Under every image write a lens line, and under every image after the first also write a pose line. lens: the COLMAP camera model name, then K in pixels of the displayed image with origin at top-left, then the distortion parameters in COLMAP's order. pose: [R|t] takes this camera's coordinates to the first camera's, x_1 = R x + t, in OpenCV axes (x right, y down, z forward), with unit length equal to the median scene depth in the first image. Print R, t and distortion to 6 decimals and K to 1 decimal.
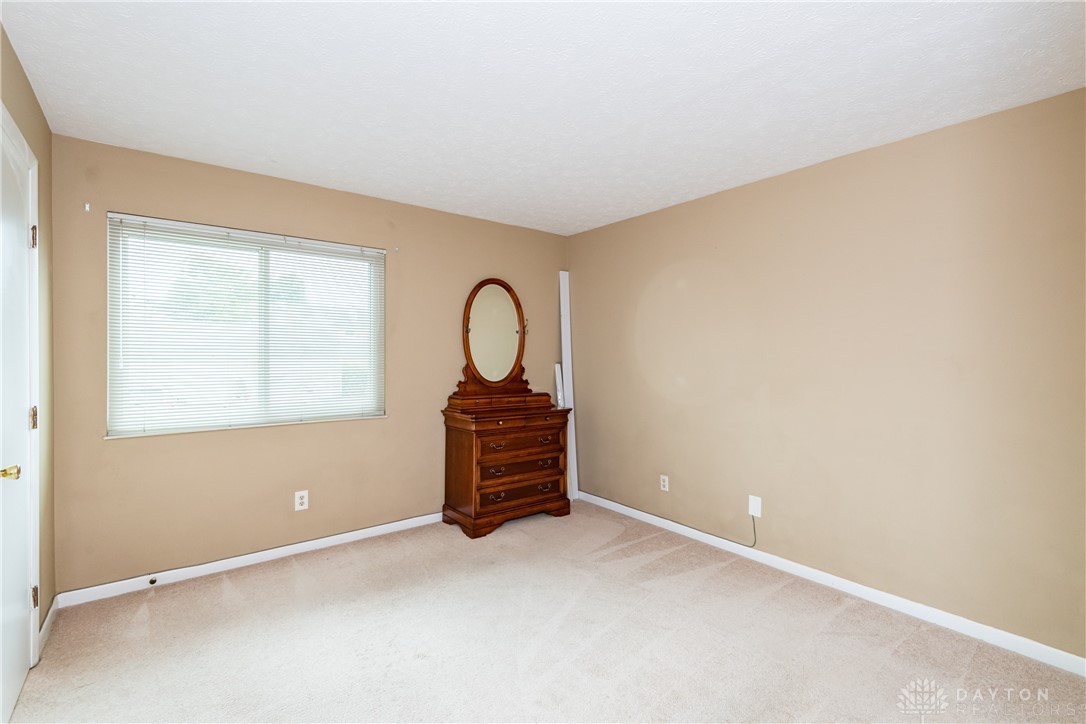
lens RADIAL K [[498.7, 0, 547.7], [0, 498.7, 349.7], [0, 0, 1]] dist [-0.000559, -0.000626]
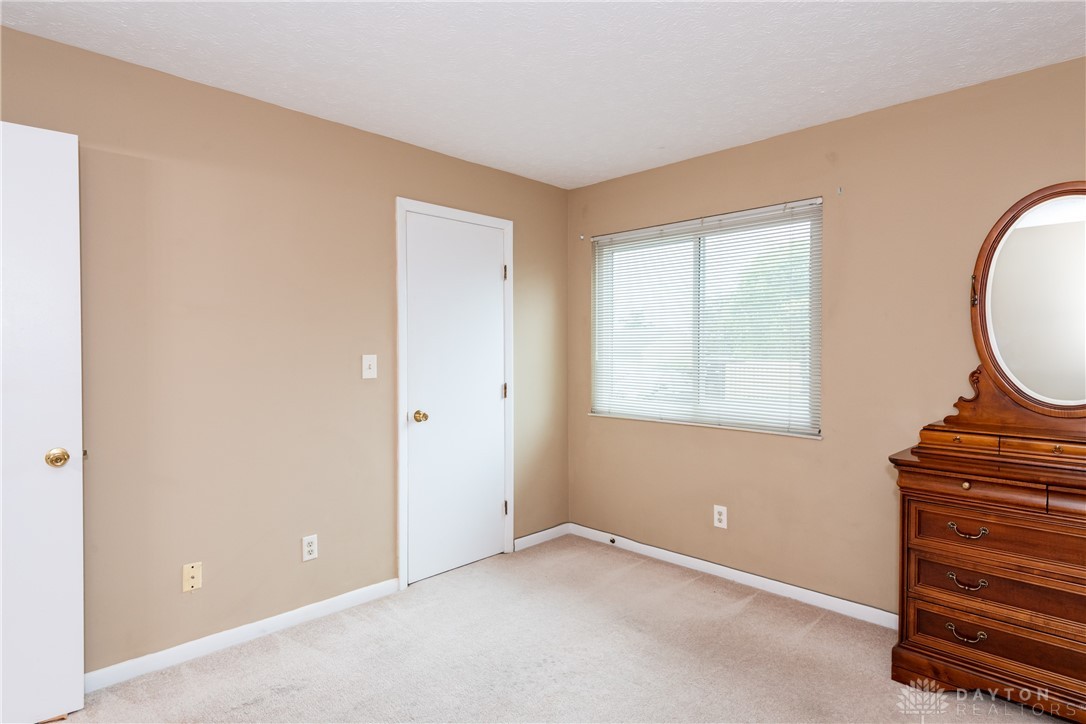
lens RADIAL K [[607.7, 0, 546.3], [0, 607.7, 347.6], [0, 0, 1]] dist [0.016468, -0.018335]
pose [[0.088520, -0.004782, -0.996063, 0.489185], [0.012094, 0.999920, -0.003726, 0.006878], [0.996001, -0.011717, 0.088571, 0.552312]]
